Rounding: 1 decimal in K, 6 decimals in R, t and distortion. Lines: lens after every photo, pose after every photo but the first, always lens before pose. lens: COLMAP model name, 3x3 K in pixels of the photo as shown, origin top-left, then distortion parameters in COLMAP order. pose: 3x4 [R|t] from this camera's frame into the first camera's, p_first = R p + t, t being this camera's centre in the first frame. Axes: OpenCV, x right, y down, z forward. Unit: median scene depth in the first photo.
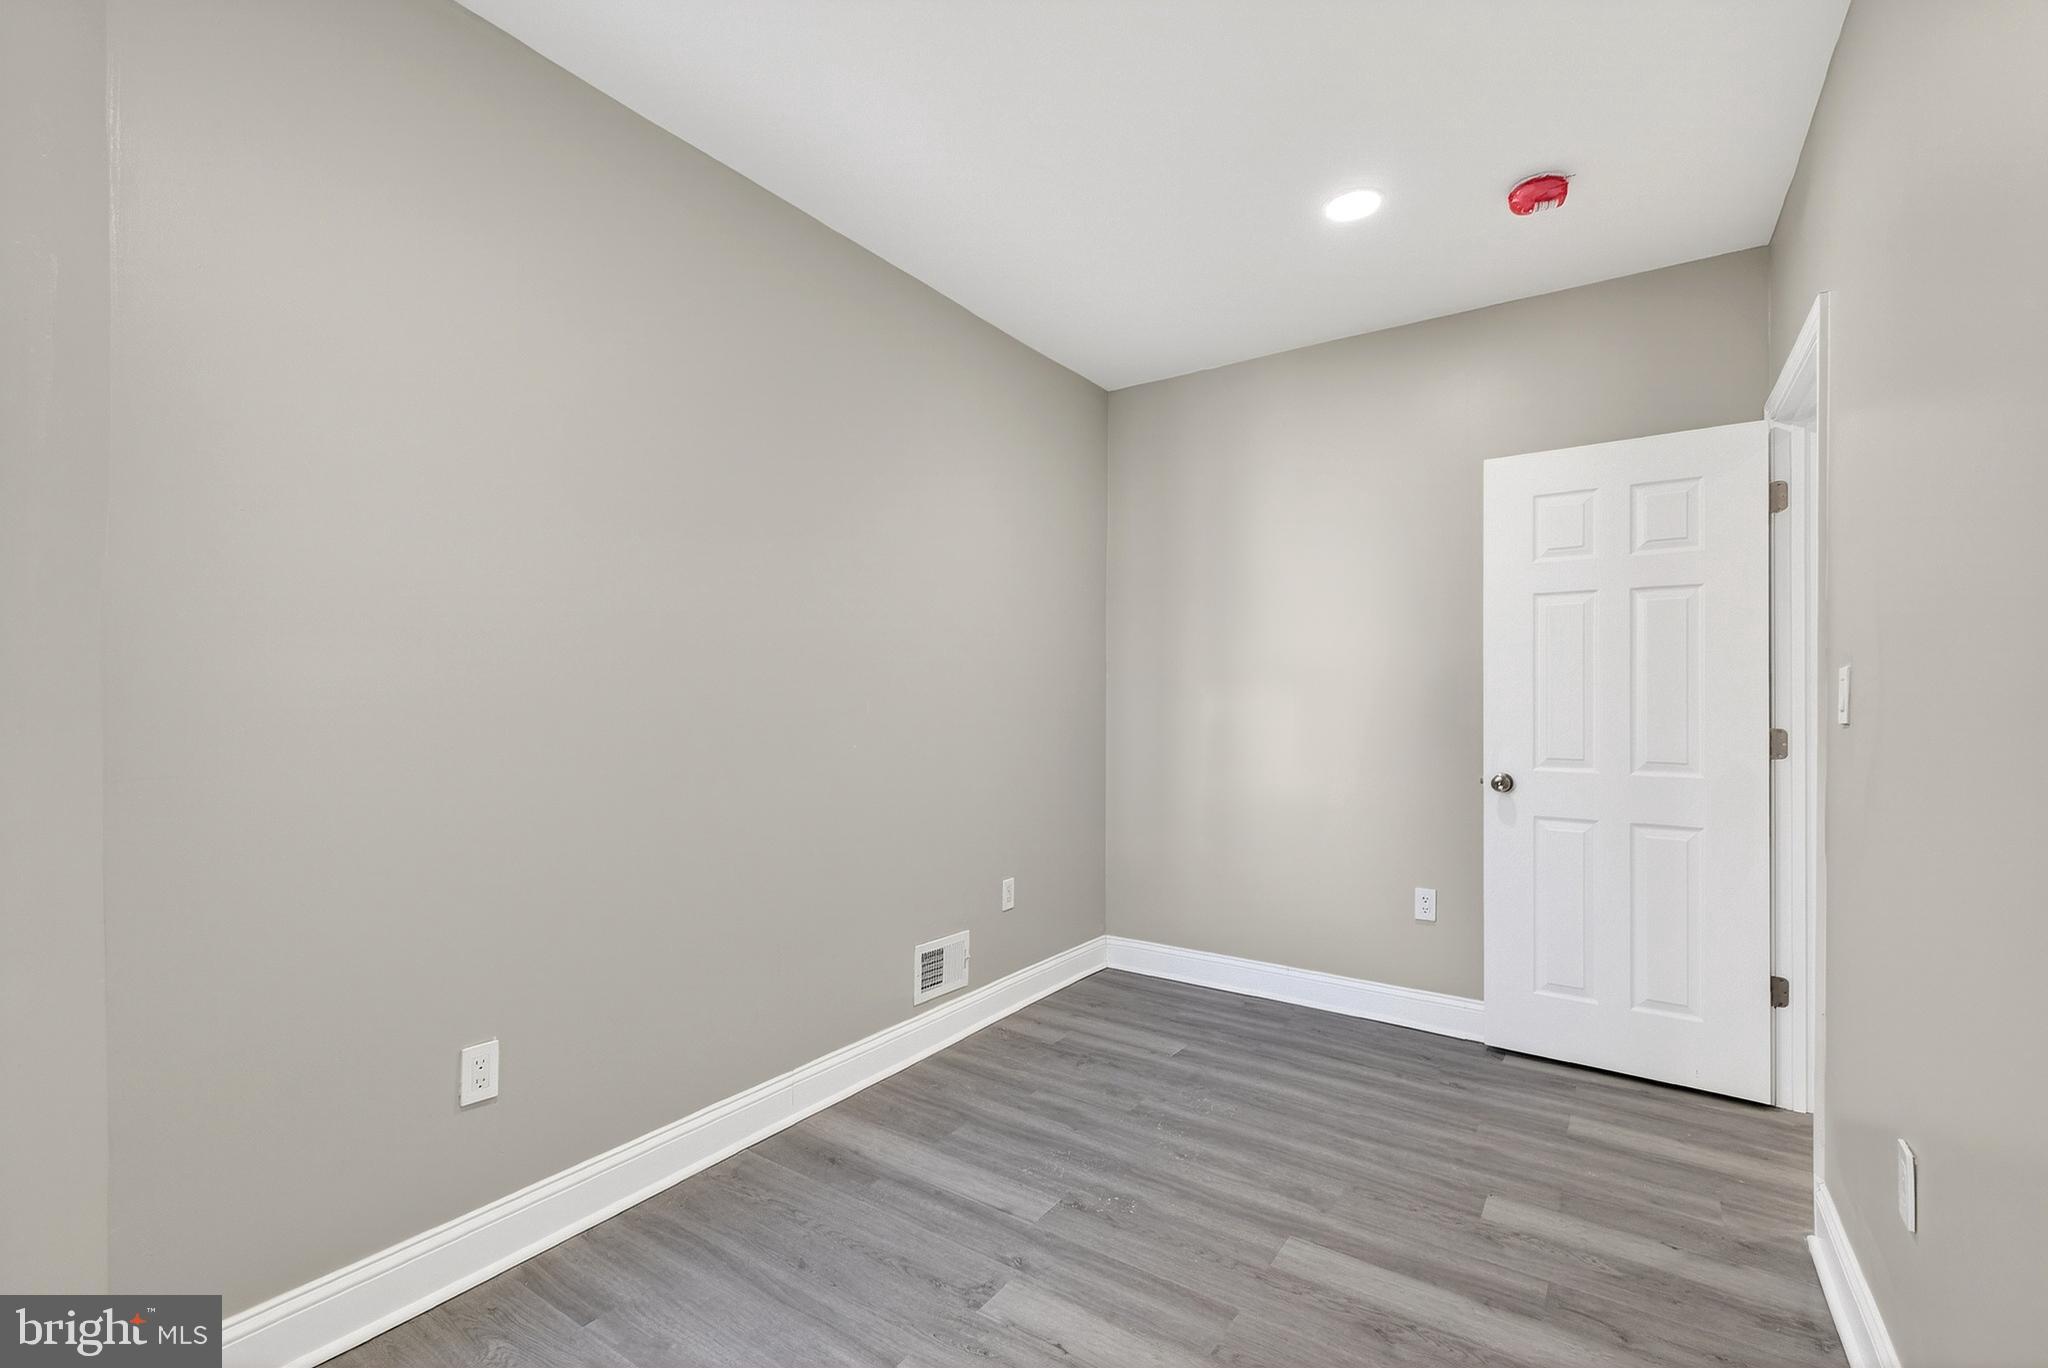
lens RADIAL K [[904.2, 0, 1023.8], [0, 904.2, 689.9], [0, 0, 1]] dist [0.011930, -0.000829]
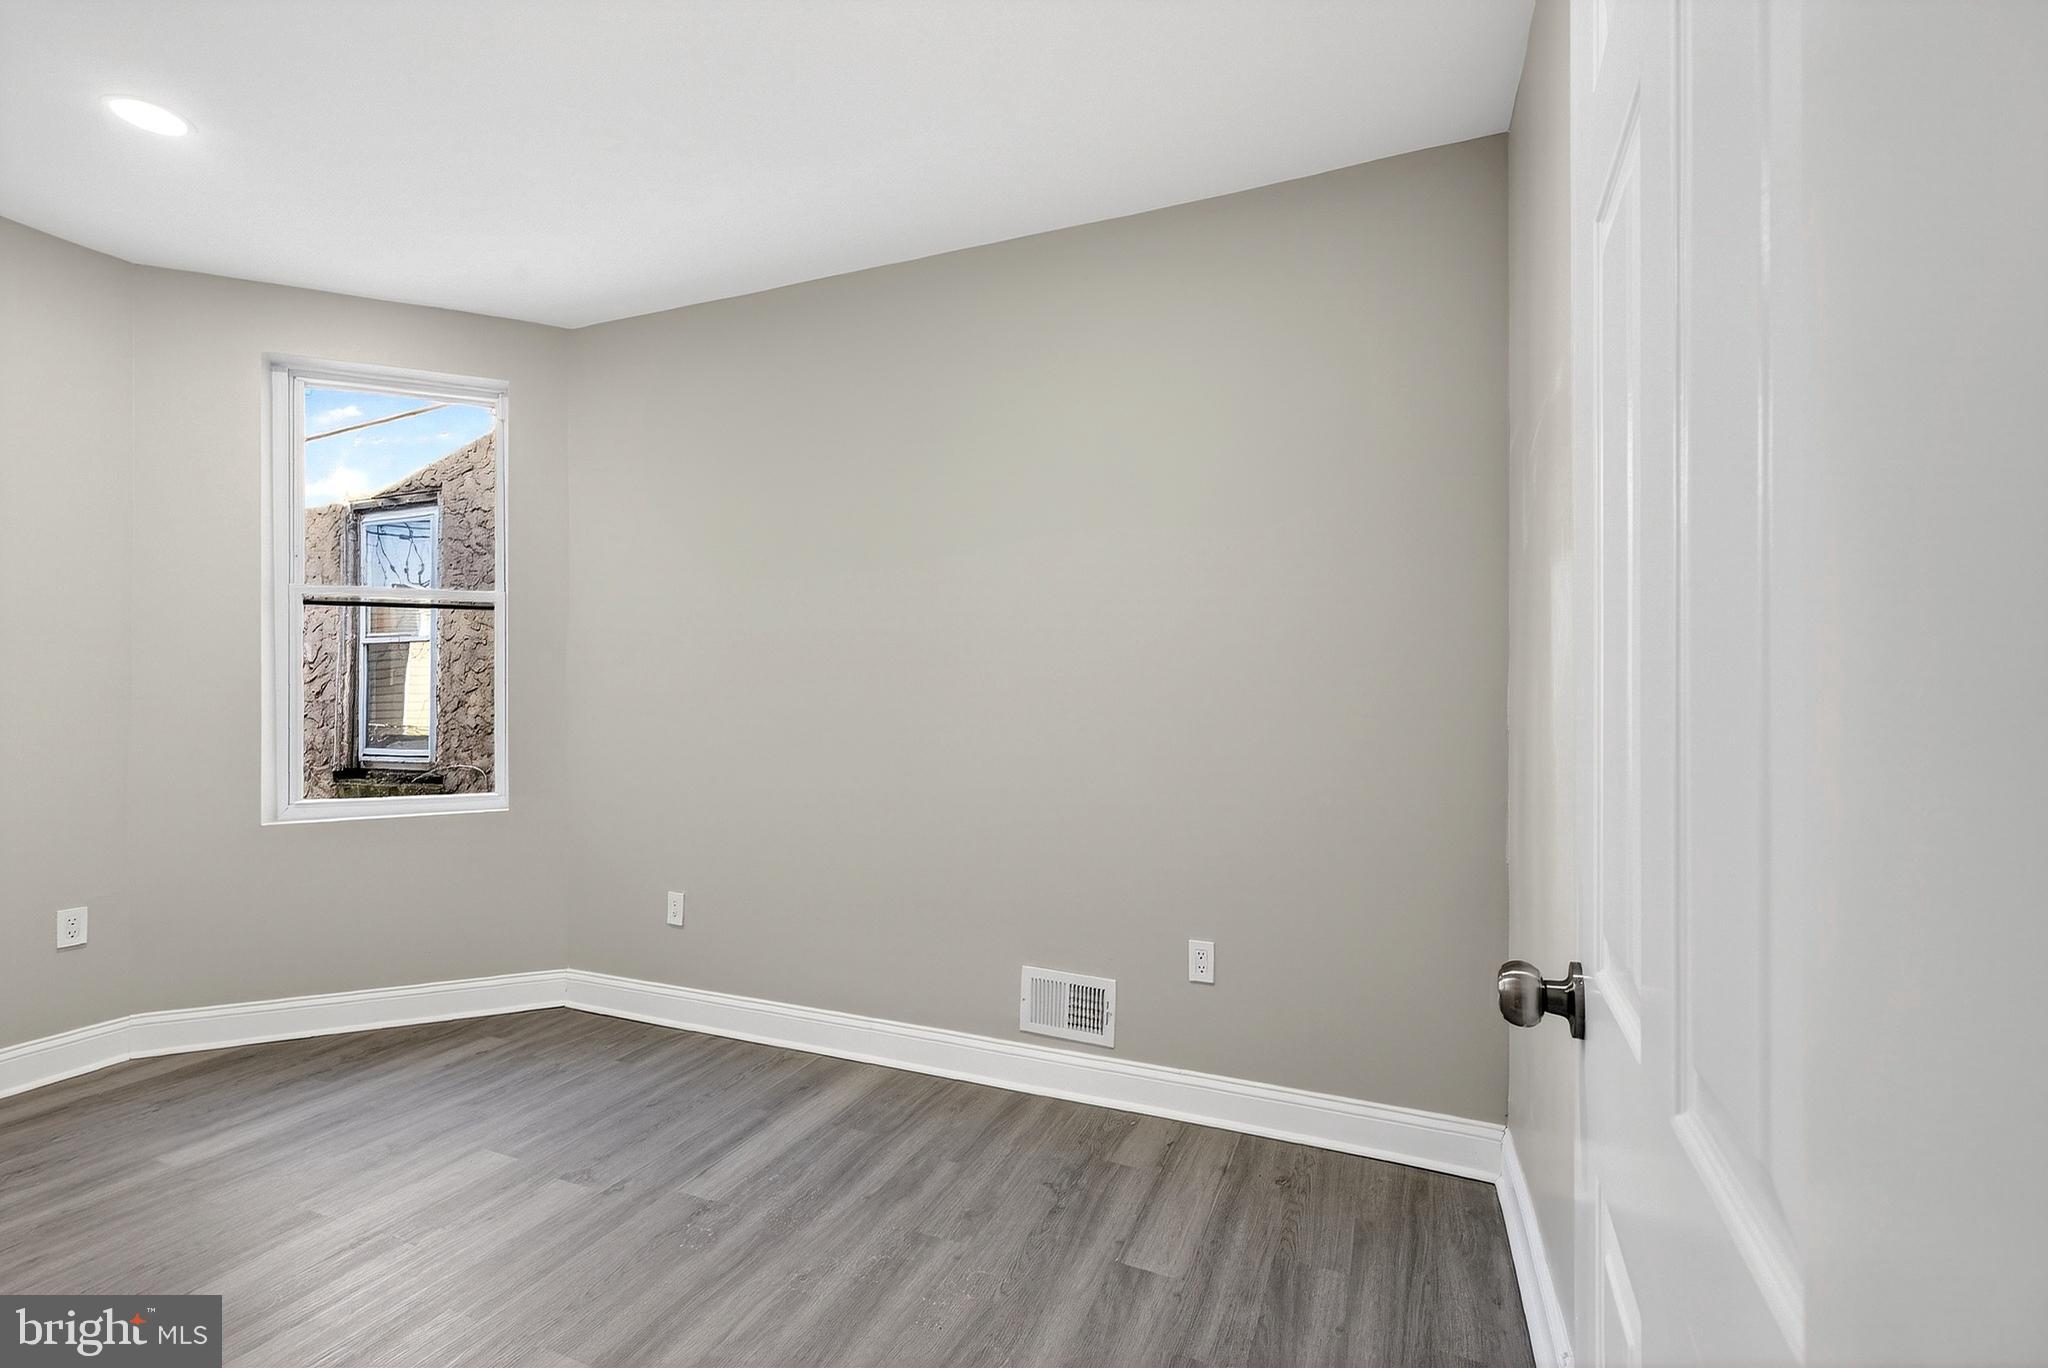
lens RADIAL K [[904.2, 0, 1023.2], [0, 904.2, 691.3], [0, 0, 1]] dist [0.011930, -0.000829]
pose [[0.195270, -0.007409, -0.980722, 0.919364], [0.006195, 0.999961, -0.006320, 0.011305], [0.980730, -0.004842, 0.195308, 0.965324]]
